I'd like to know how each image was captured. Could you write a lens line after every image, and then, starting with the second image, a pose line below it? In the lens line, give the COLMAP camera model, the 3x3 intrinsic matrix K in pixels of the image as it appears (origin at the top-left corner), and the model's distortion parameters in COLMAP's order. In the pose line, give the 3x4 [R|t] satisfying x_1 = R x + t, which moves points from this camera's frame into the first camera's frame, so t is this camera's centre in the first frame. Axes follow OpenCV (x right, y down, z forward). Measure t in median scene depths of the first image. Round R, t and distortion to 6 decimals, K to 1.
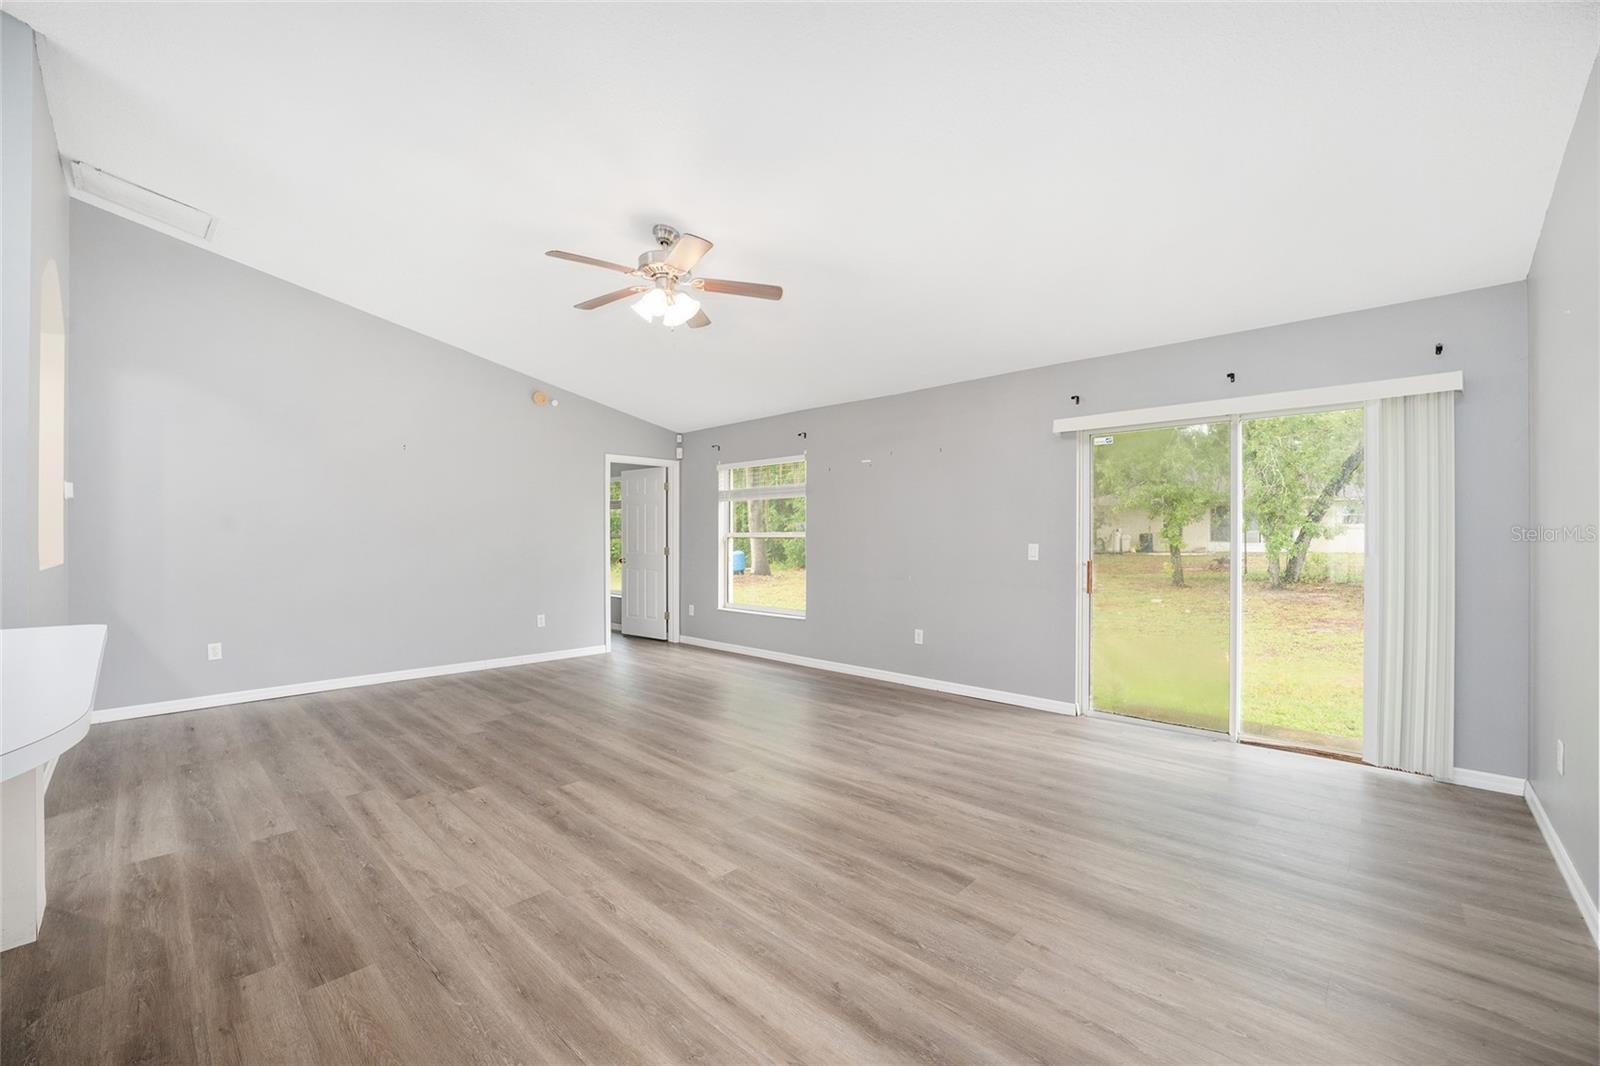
lens RADIAL K [[643.0, 0, 803.6], [0, 643.0, 535.7], [0, 0, 1]] dist [-0.028597, 0.004433]
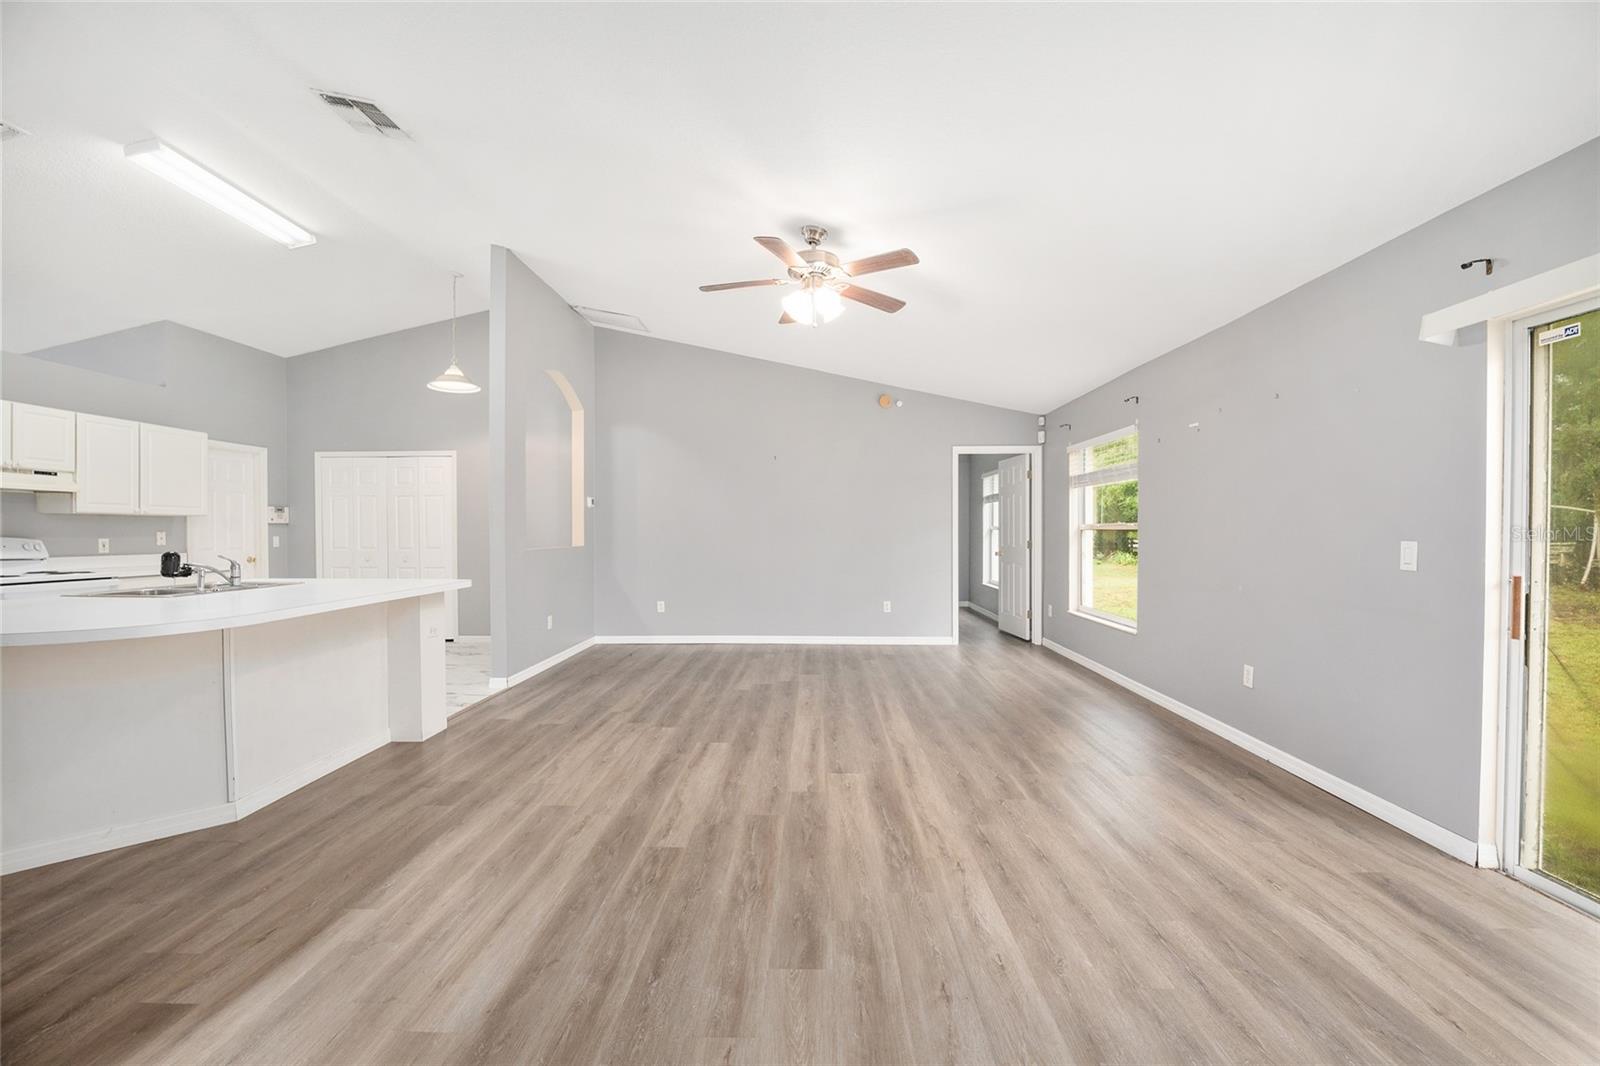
lens RADIAL K [[643.0, 0, 803.6], [0, 643.0, 535.7], [0, 0, 1]] dist [-0.028597, 0.004433]
pose [[0.670365, 0.006562, -0.742003, 0.595843], [0.002923, 0.999930, 0.011484, -0.000436], [0.742026, -0.009867, 0.670299, 0.334929]]
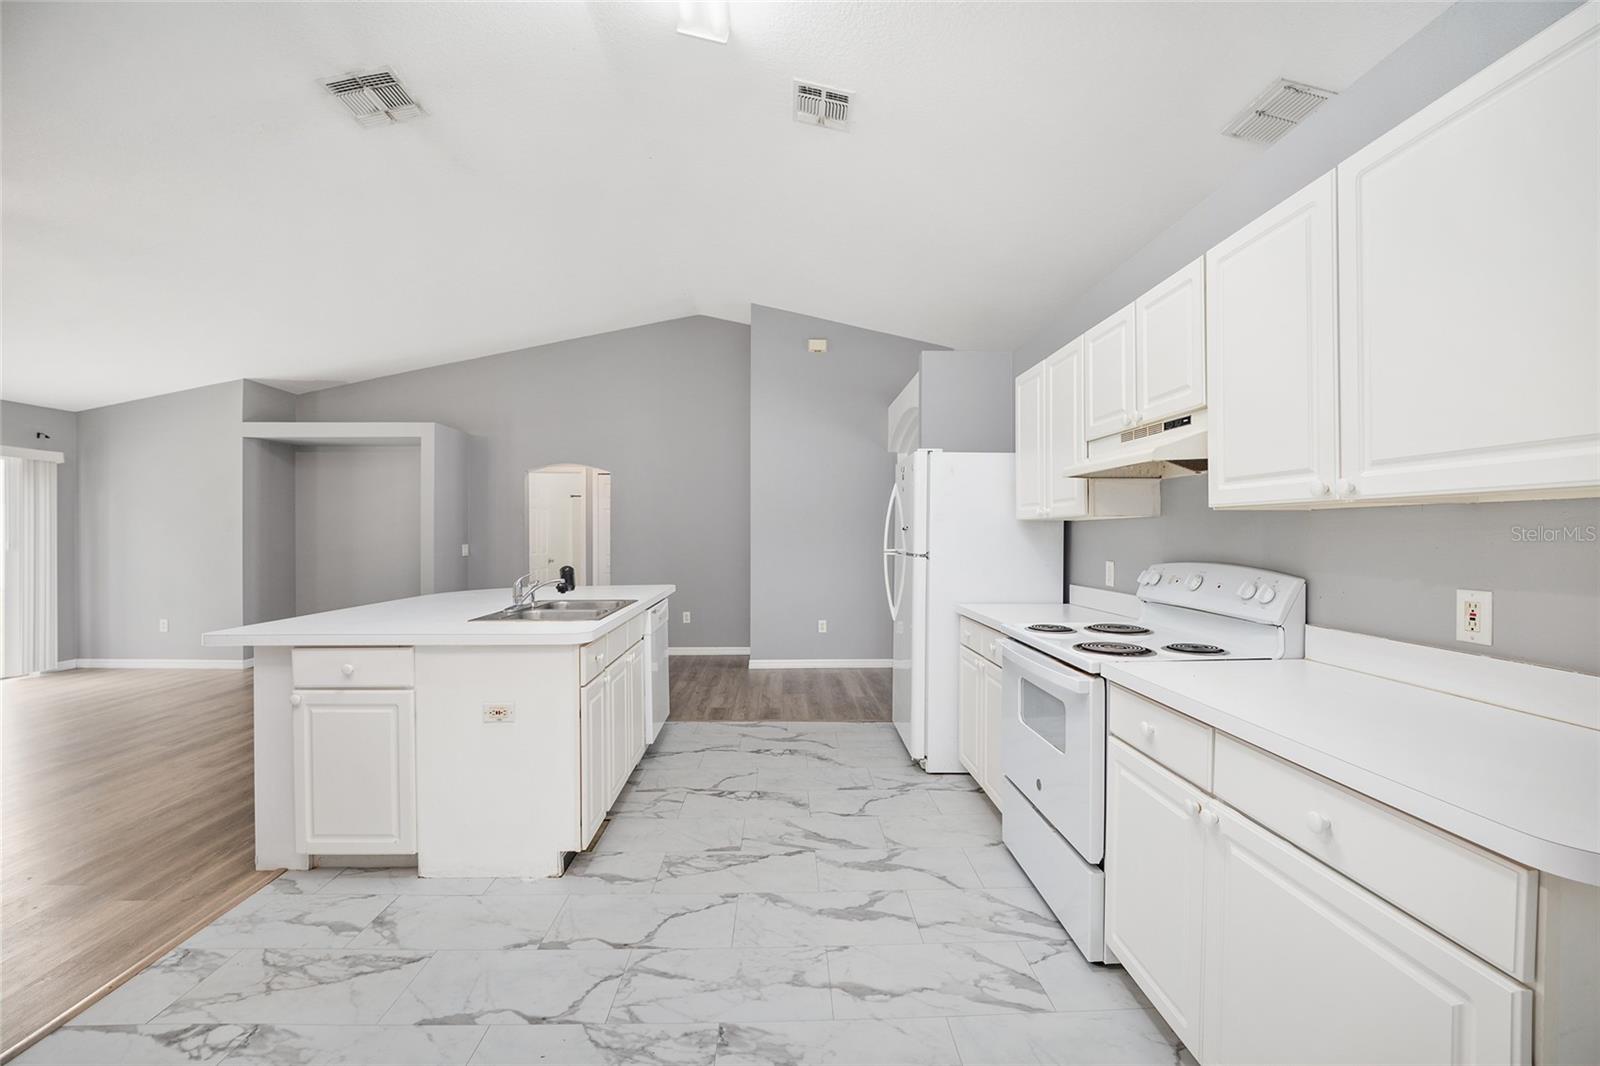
lens RADIAL K [[643.0, 0, 803.6], [0, 643.0, 535.7], [0, 0, 1]] dist [-0.028597, 0.004433]
pose [[-0.713759, -0.003012, 0.700385, -1.791835], [-0.003079, 0.999995, 0.001162, -0.017859], [-0.700385, -0.001327, -0.713764, 0.724965]]
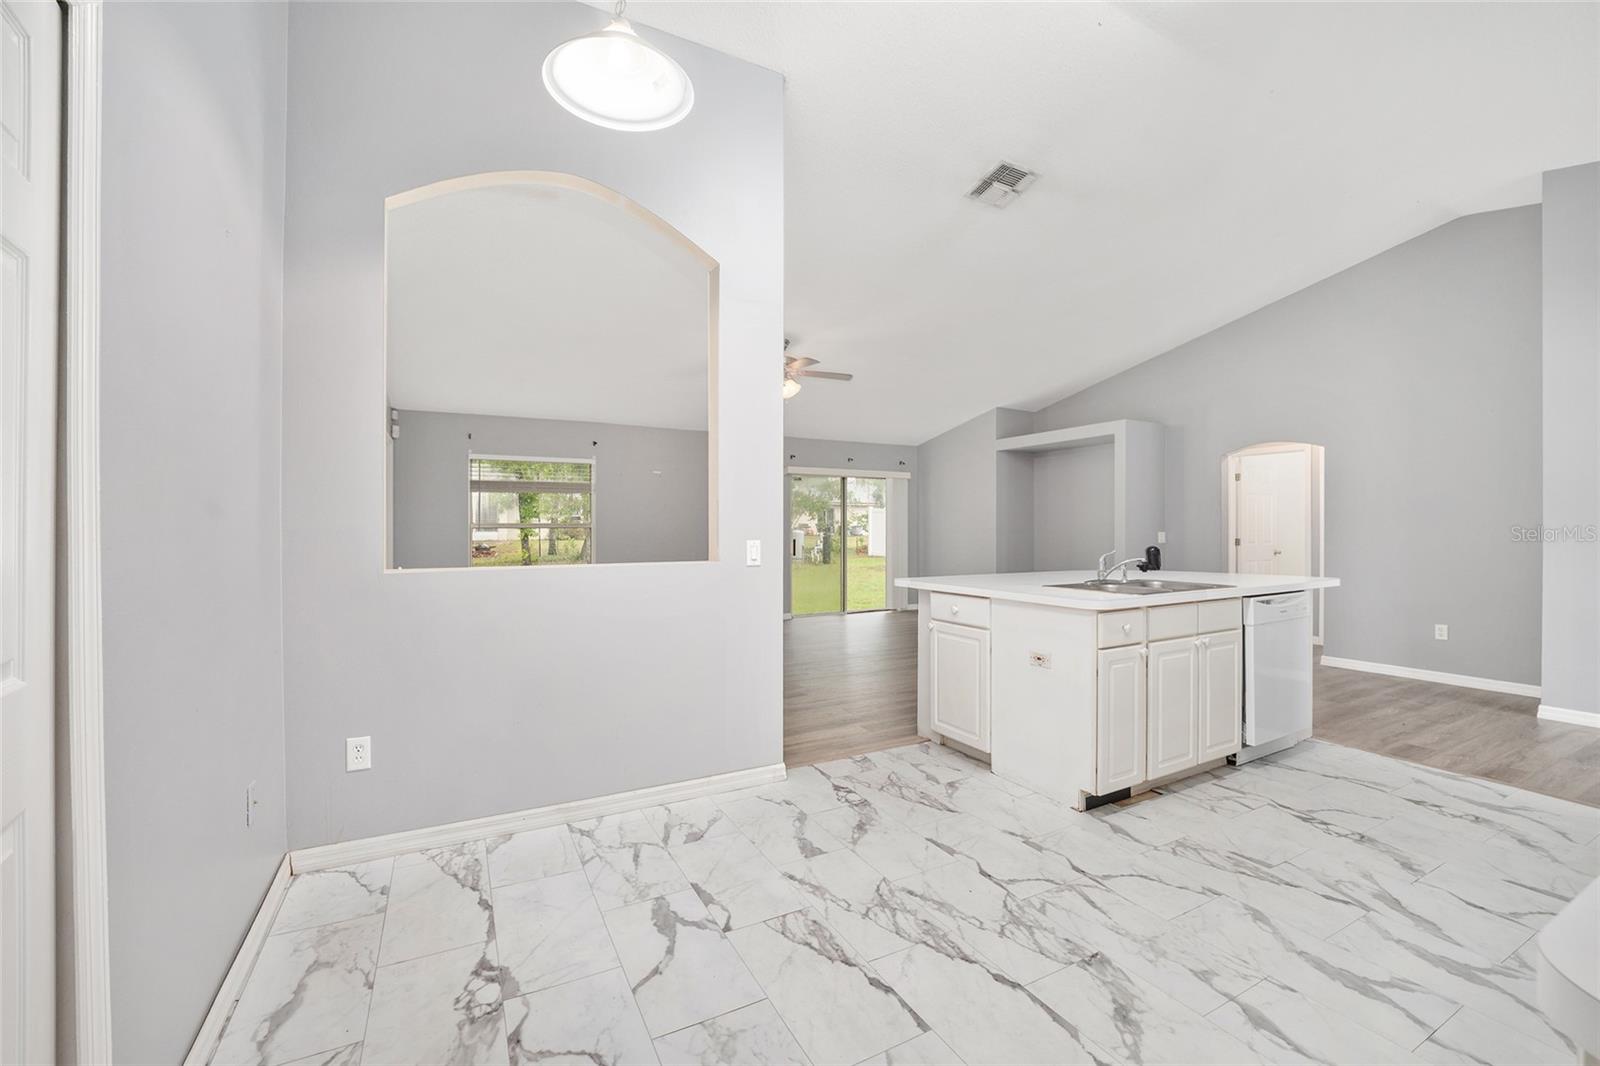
lens RADIAL K [[660.3, 0, 798.7], [0, 660.3, 528.6], [0, 0, 1]] dist [-0.034272, 0.006914]
pose [[0.316602, -0.001588, 0.948557, -2.020626], [-0.001092, 0.999997, 0.002039, 0.002130], [-0.948558, -0.001682, 0.316599, 0.471452]]
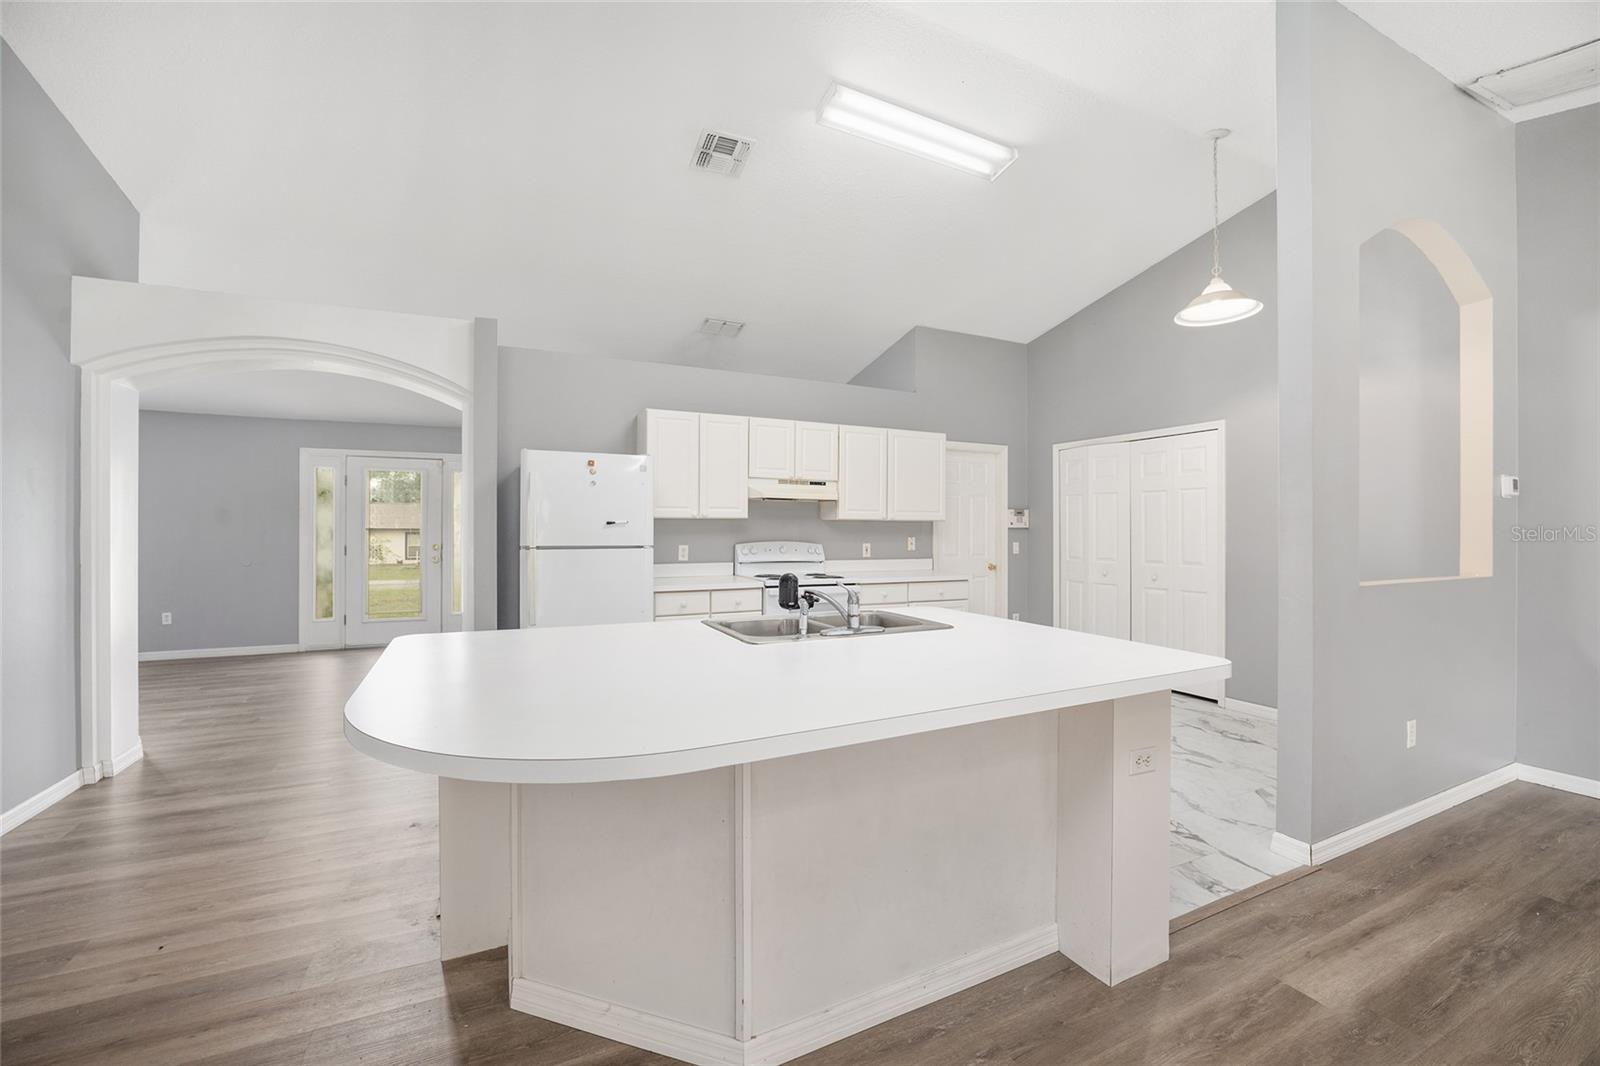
lens RADIAL K [[647.9, 0, 800.2], [0, 647.9, 528.6], [0, 0, 1]] dist [-0.022173, 0.000836]
pose [[-0.358803, -0.000931, -0.933413, -0.105819], [-0.001316, 0.999999, -0.000492, -0.019068], [0.933412, 0.001052, -0.358804, 0.538599]]
